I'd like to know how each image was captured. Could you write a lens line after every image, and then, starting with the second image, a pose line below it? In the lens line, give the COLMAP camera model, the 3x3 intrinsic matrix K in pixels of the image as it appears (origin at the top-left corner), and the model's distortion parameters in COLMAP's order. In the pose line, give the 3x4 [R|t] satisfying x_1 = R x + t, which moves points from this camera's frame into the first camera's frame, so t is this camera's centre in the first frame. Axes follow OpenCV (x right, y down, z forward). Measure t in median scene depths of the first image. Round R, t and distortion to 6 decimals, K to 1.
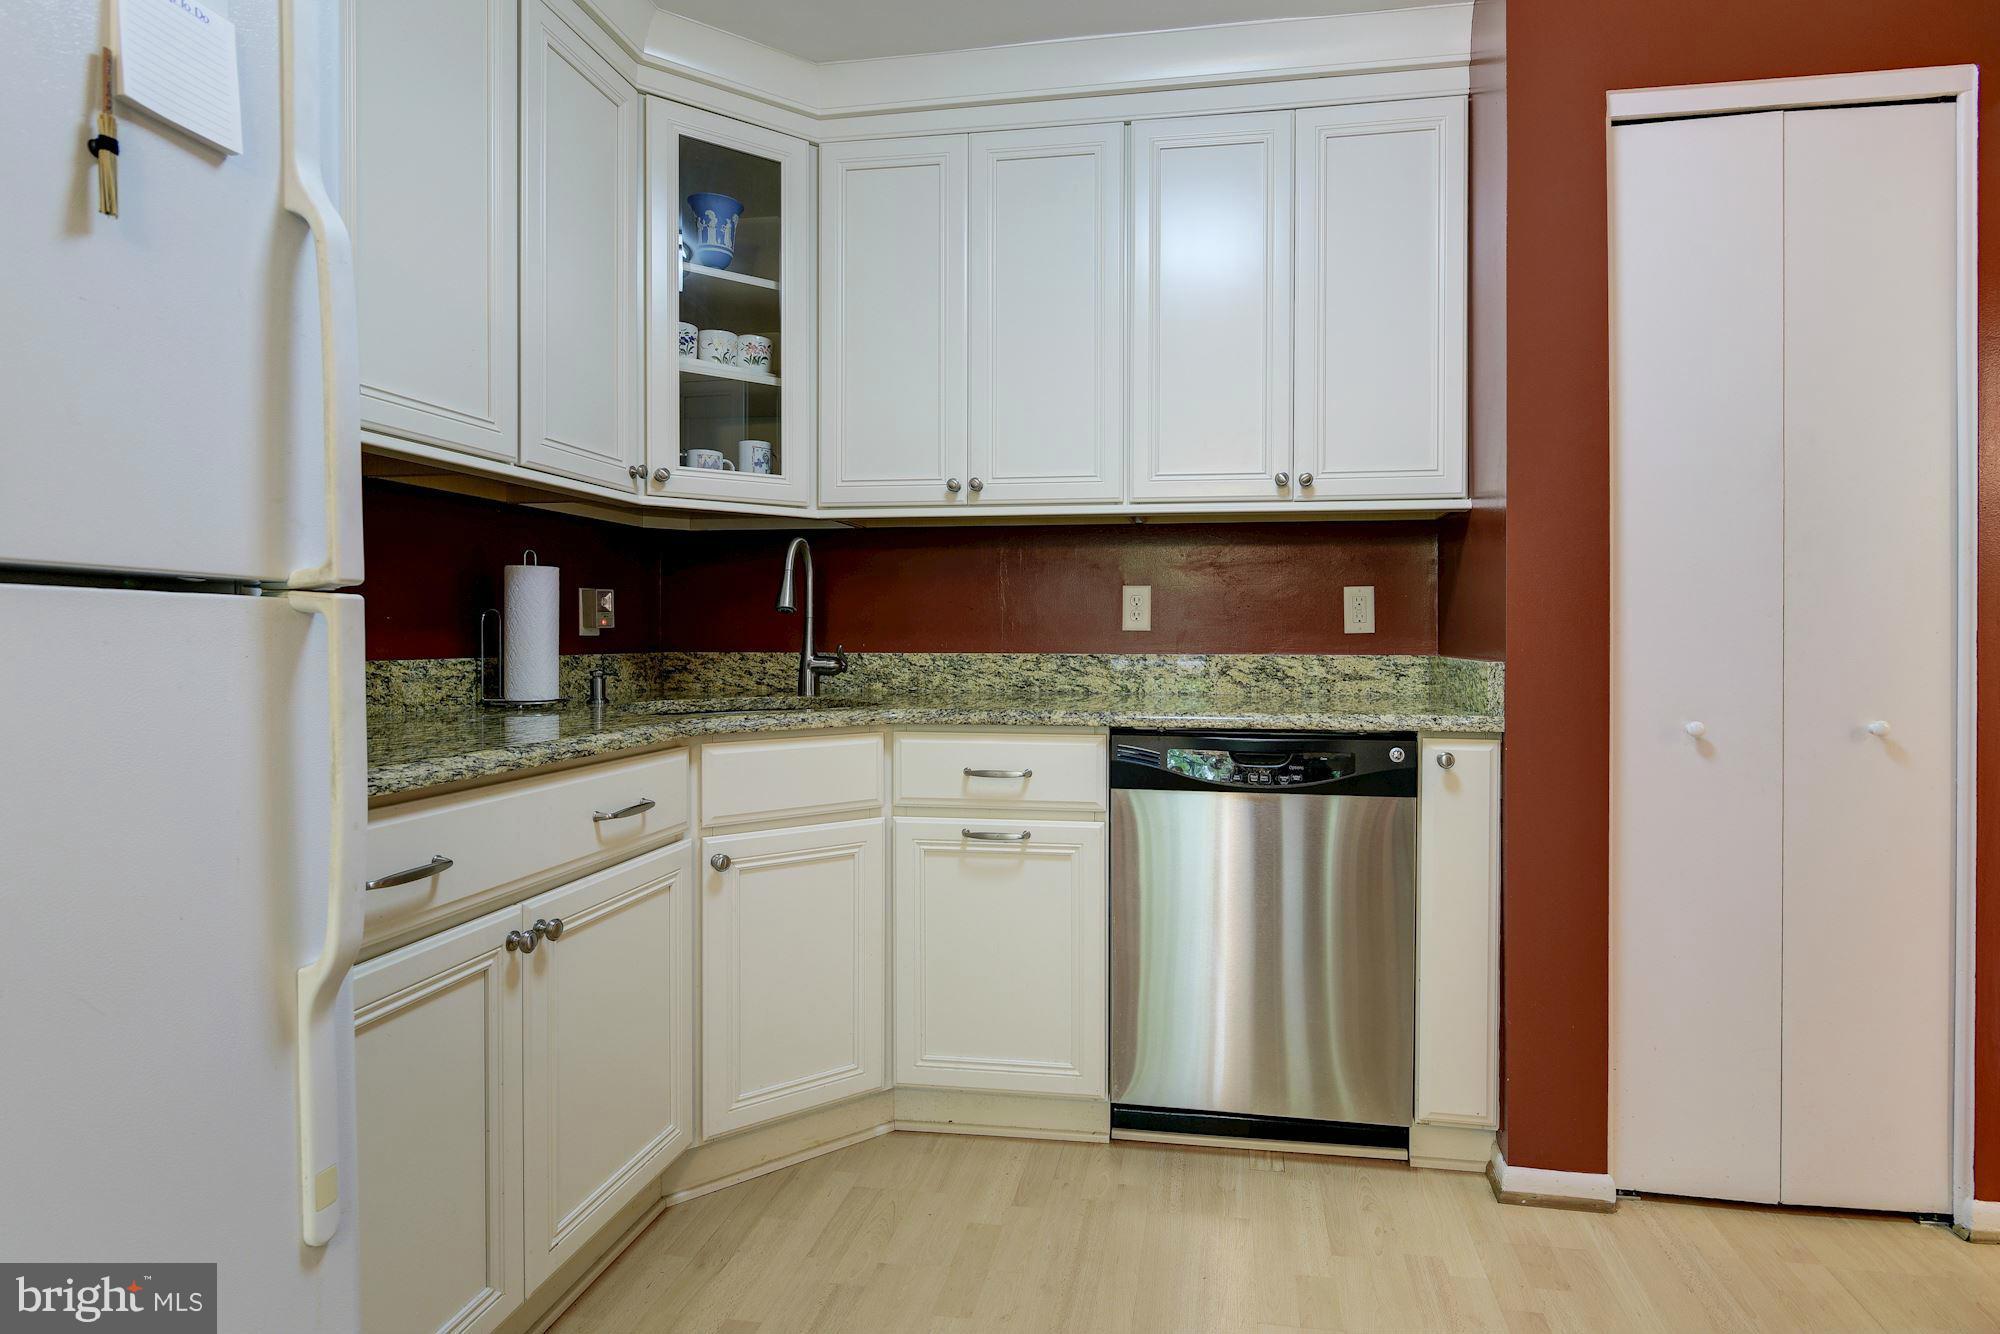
lens RADIAL K [[1012.1, 0, 1066.2], [0, 1012.1, 641.2], [0, 0, 1]] dist [-0.003543, -0.000060]
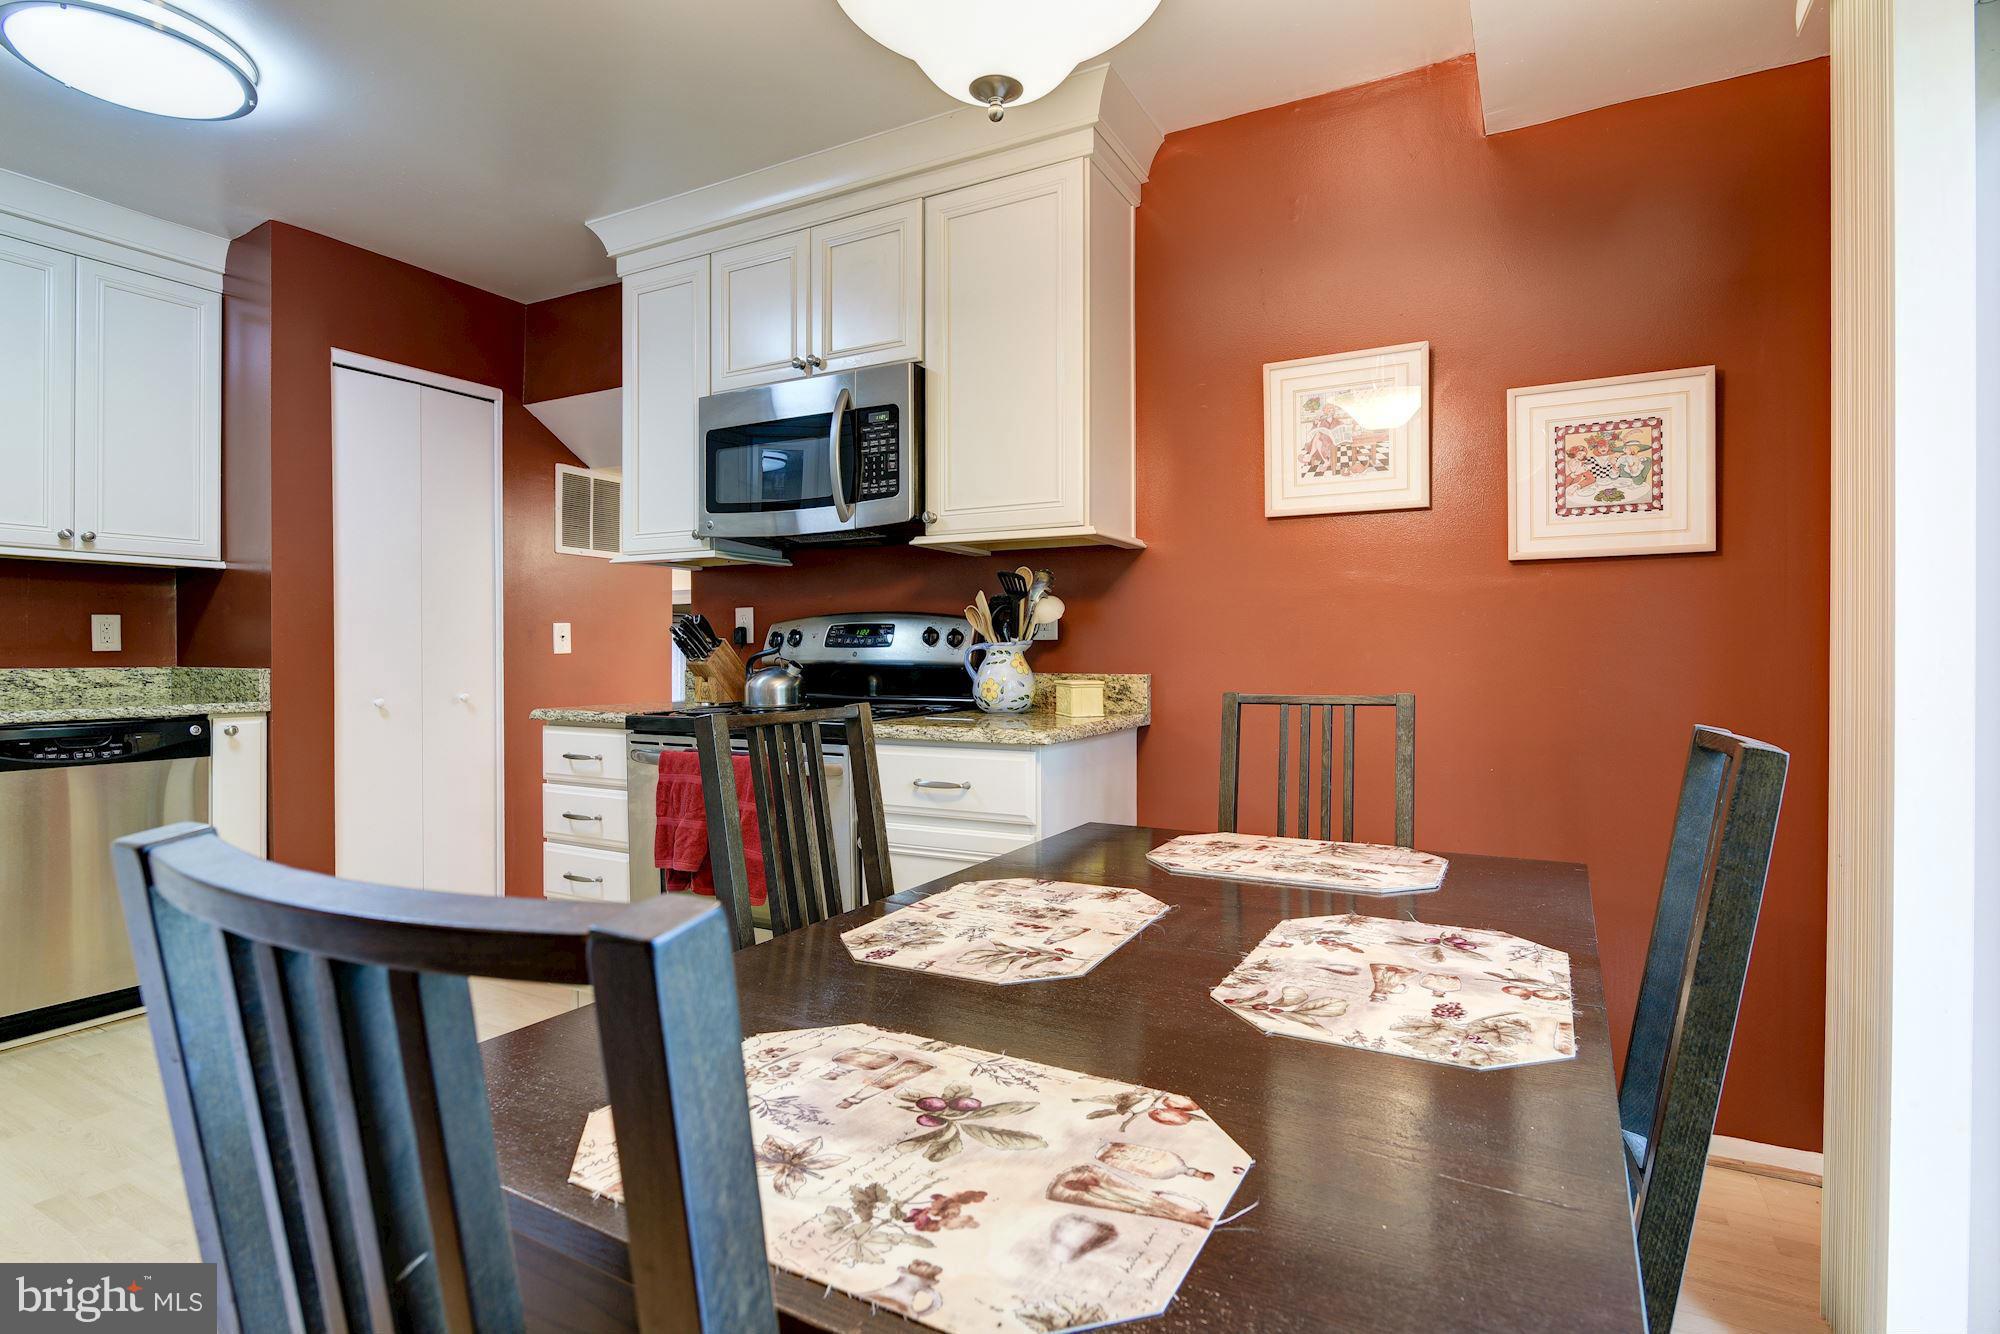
lens RADIAL K [[1005.0, 0, 1002.8], [0, 1005.0, 656.0], [0, 0, 1]] dist [-0.003369, -0.001096]
pose [[0.345962, -0.005247, 0.938234, -0.622766], [0.006315, 0.999975, 0.003264, 0.001896], [-0.938227, 0.004795, 0.345986, -0.626074]]
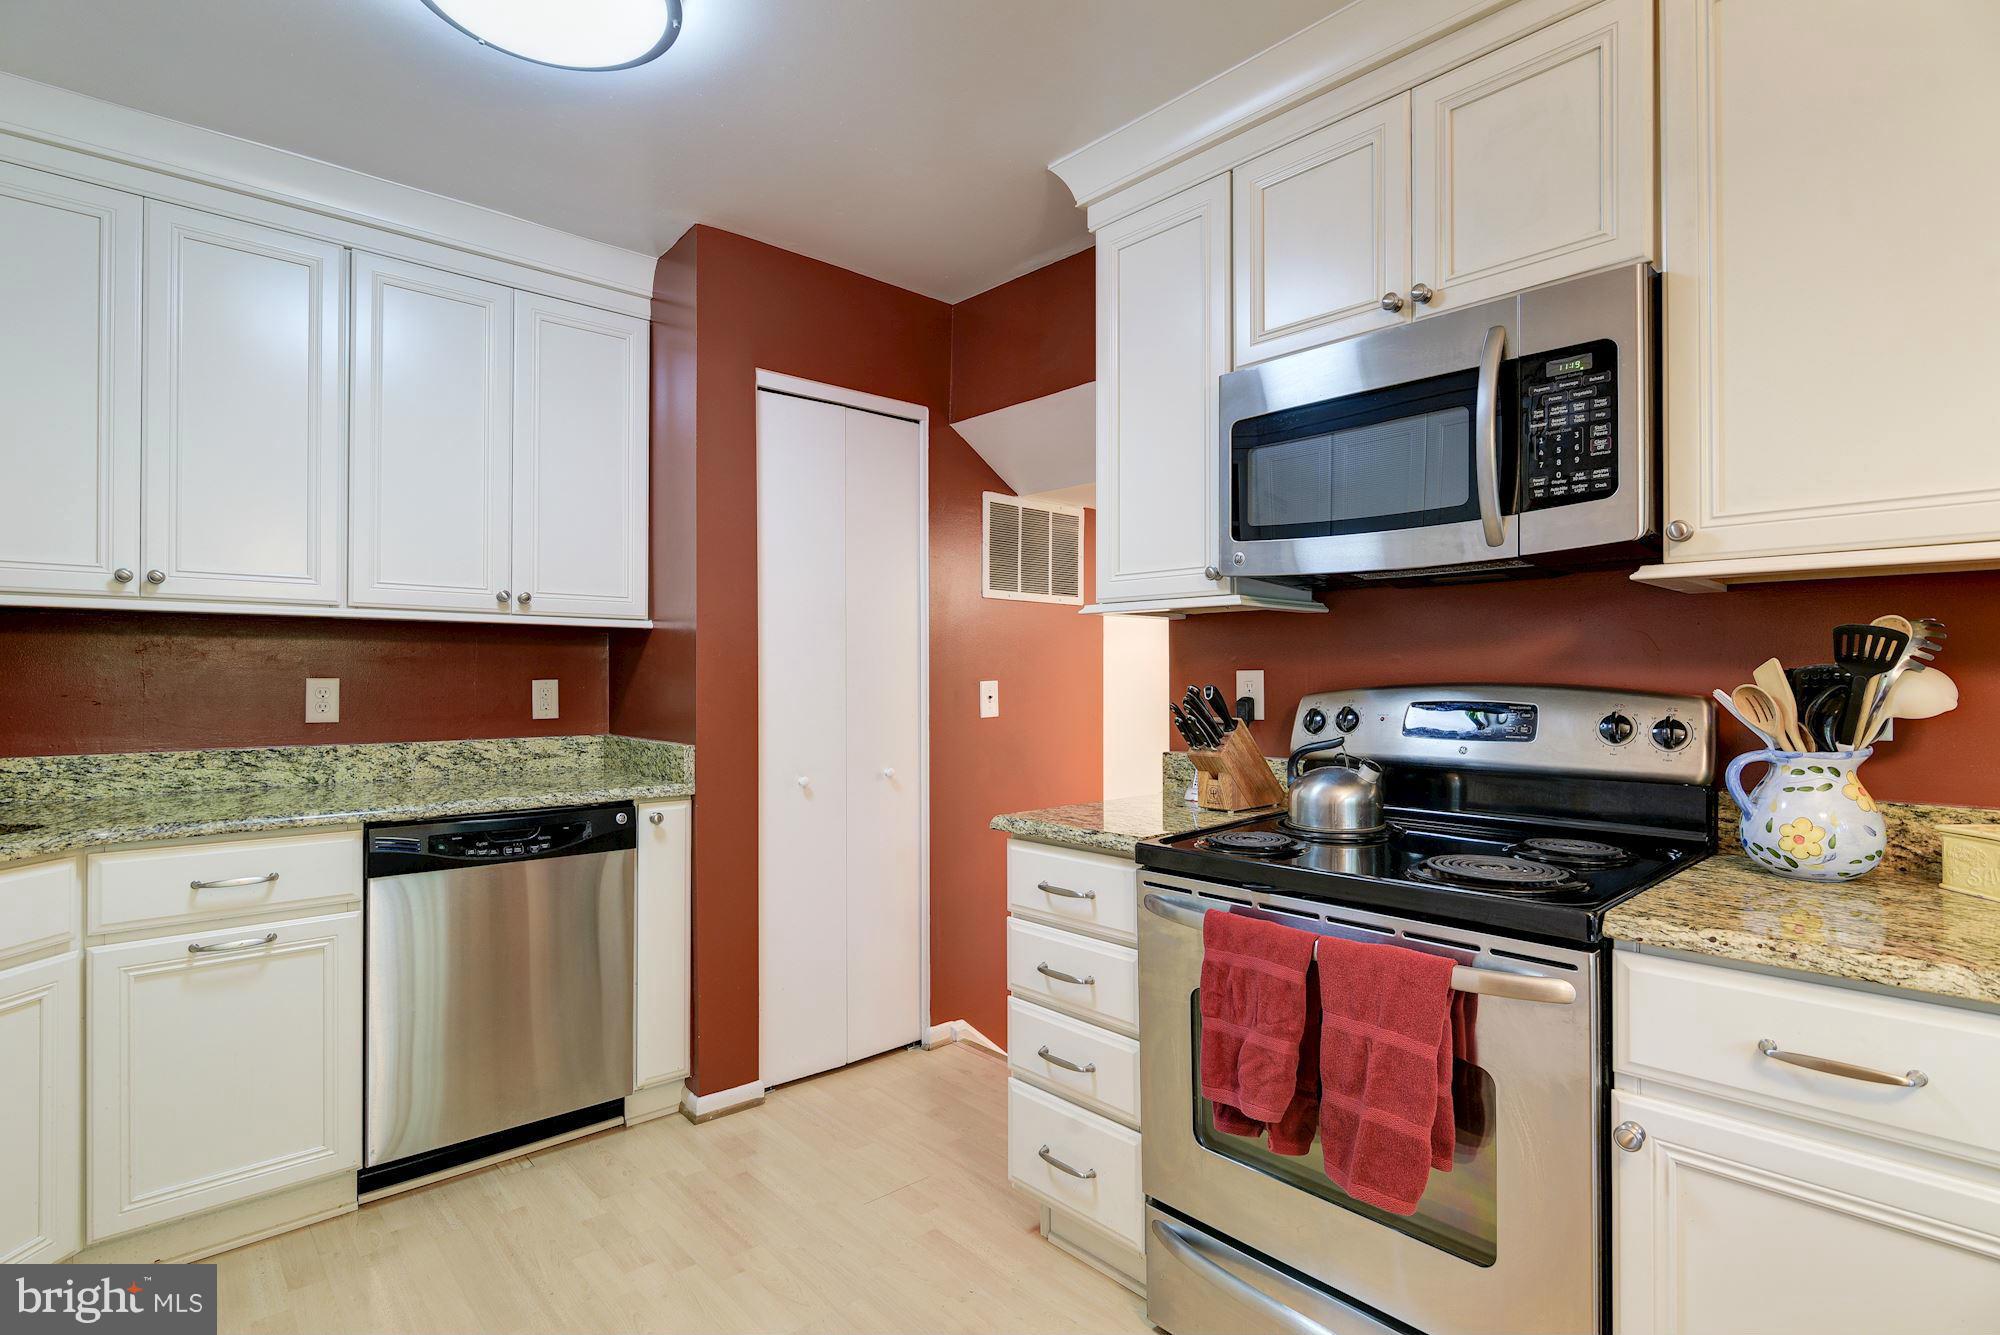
lens RADIAL K [[987.1, 0, 997.3], [0, 987.1, 675.1], [0, 0, 1]] dist [-0.003257, -0.001518]
pose [[0.633633, -0.000930, 0.773633, -0.334646], [0.005799, 0.999977, -0.003547, -0.063296], [-0.773612, 0.006734, 0.633624, -0.191775]]
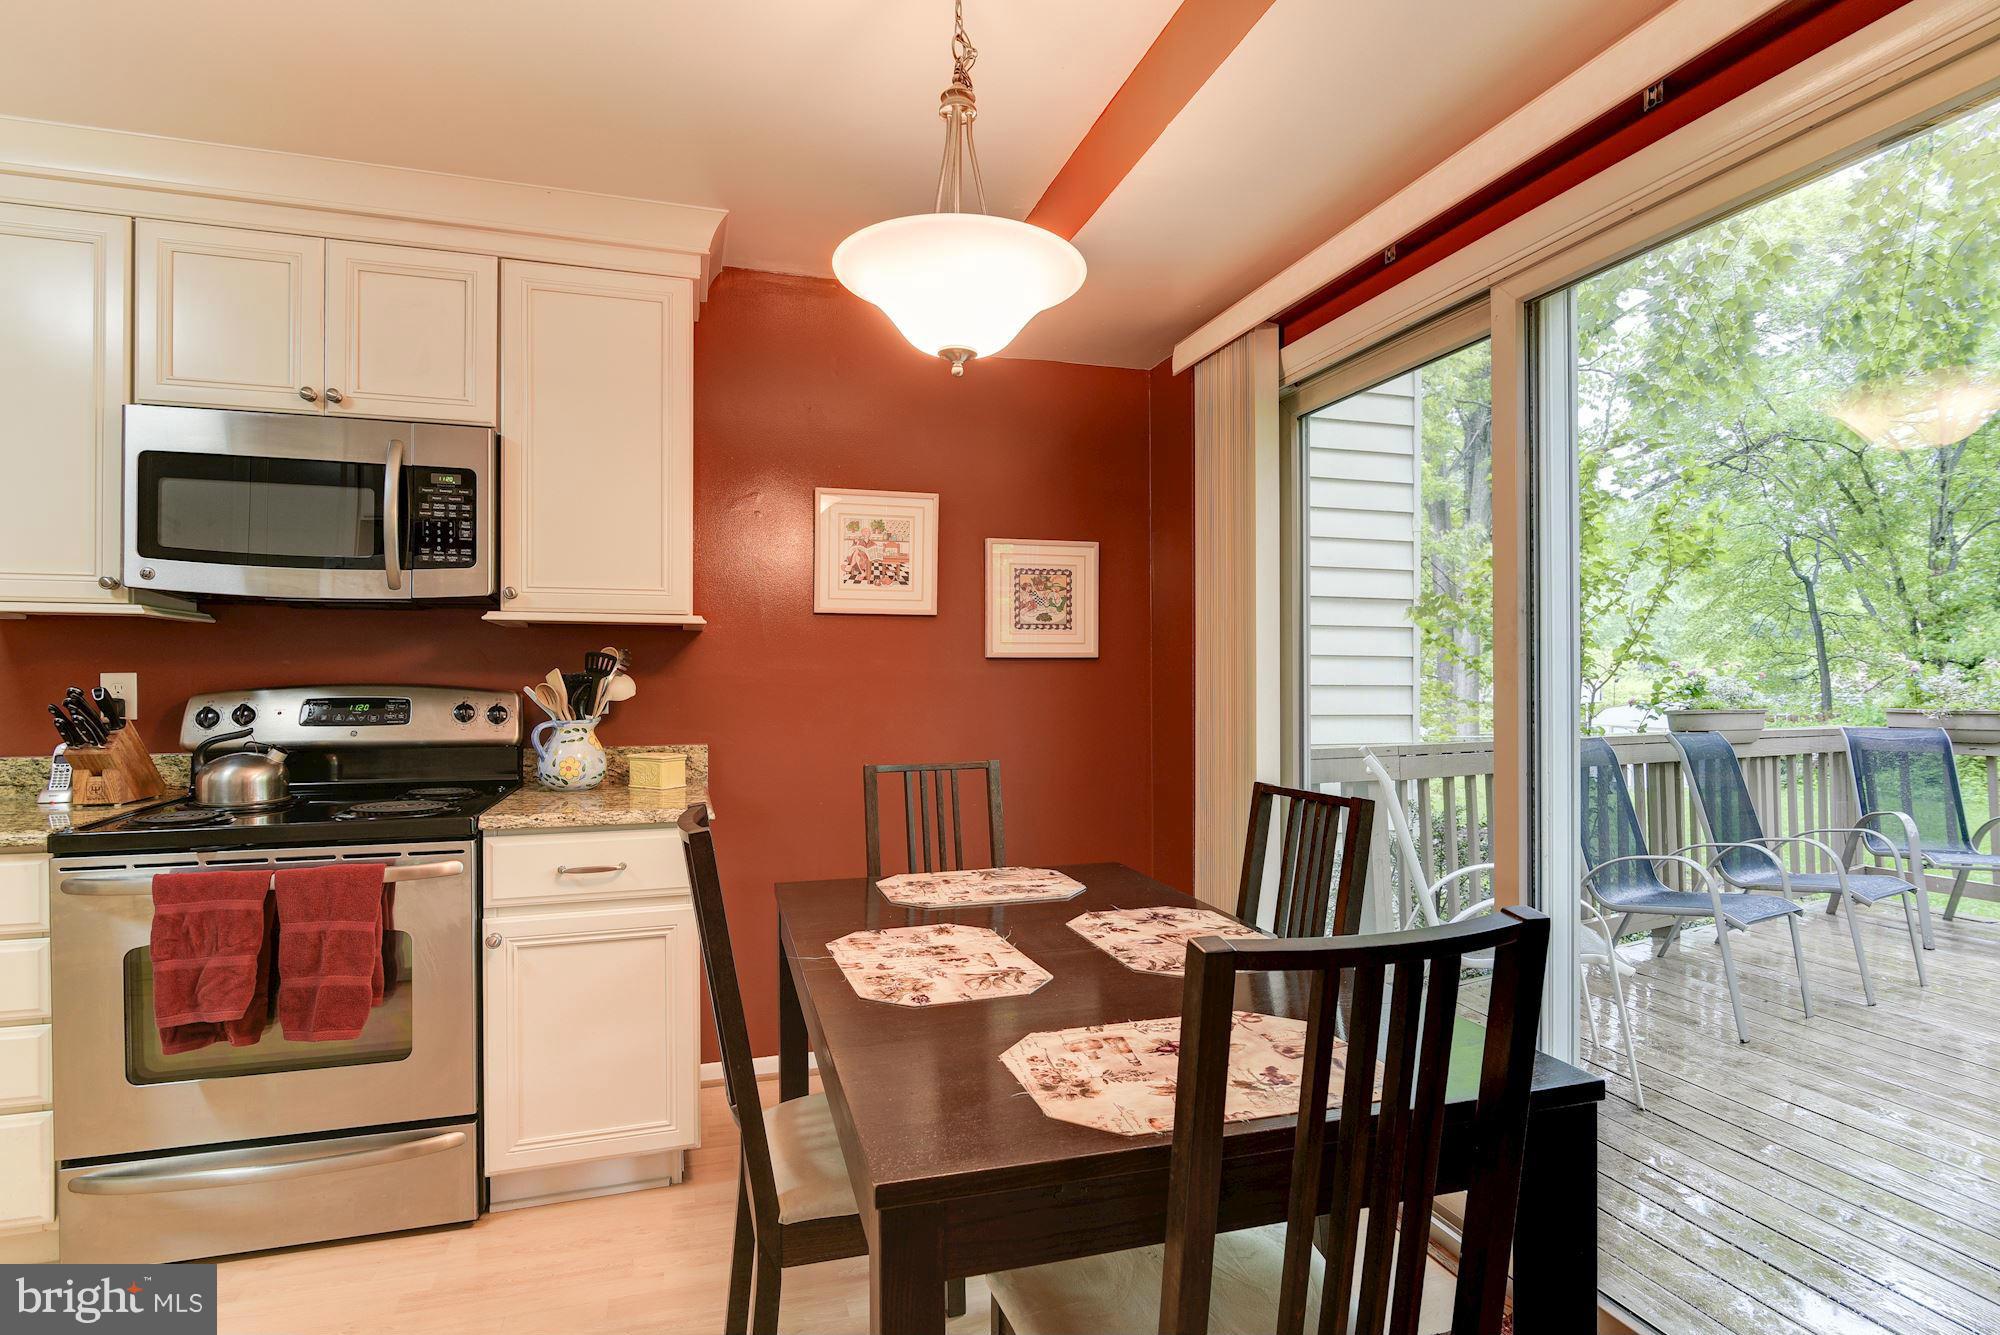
lens RADIAL K [[987.1, 0, 997.3], [0, 987.1, 675.1], [0, 0, 1]] dist [-0.003257, -0.001518]
pose [[-0.431164, 0.001987, 0.902271, -0.789182], [0.004314, 0.999991, -0.000141, -0.063681], [-0.902263, 0.003832, -0.431169, -0.142552]]
